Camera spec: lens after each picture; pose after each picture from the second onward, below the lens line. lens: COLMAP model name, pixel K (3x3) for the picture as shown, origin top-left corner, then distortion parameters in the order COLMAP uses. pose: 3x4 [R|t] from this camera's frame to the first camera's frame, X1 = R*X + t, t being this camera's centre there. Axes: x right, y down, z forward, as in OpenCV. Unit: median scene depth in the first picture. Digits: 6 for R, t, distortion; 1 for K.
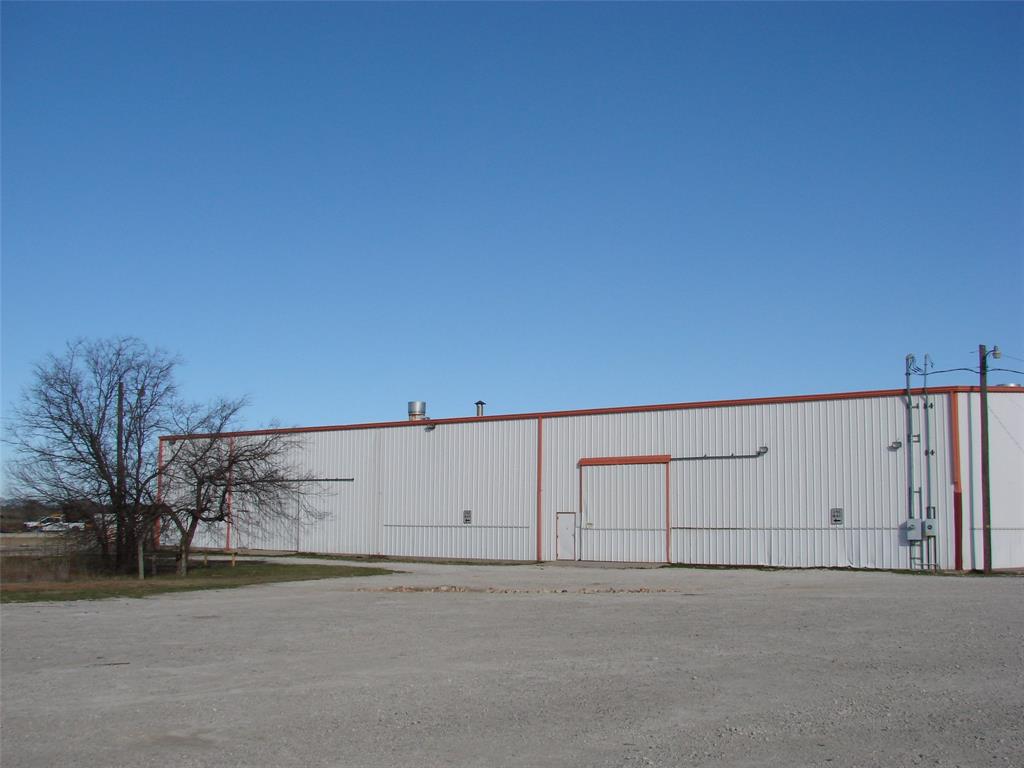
lens RADIAL K [[1119.6, 0, 509.3], [0, 1119.6, 383.8], [0, 0, 1]] dist [-0.208247, 0.271712]
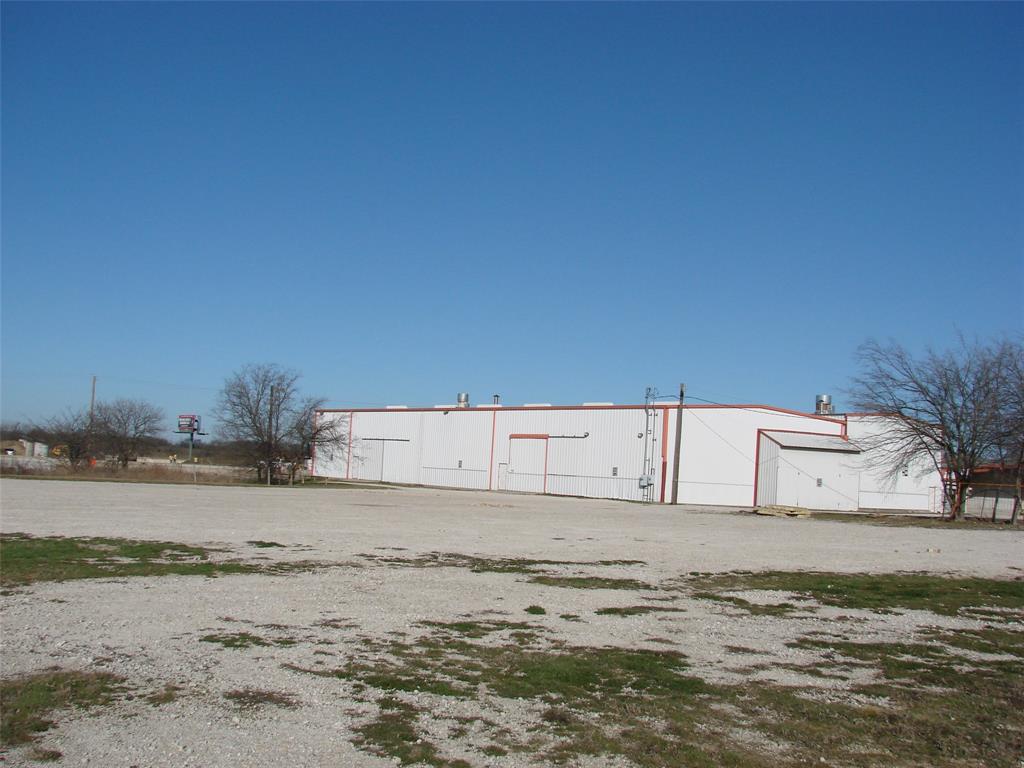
lens RADIAL K [[1119.6, 0, 509.3], [0, 1119.6, 383.8], [0, 0, 1]] dist [-0.208247, 0.271712]
pose [[0.971652, 0.026726, -0.234899, 0.581621], [-0.017726, 0.999029, 0.040342, -0.104364], [0.235749, -0.035035, 0.971182, -0.902600]]
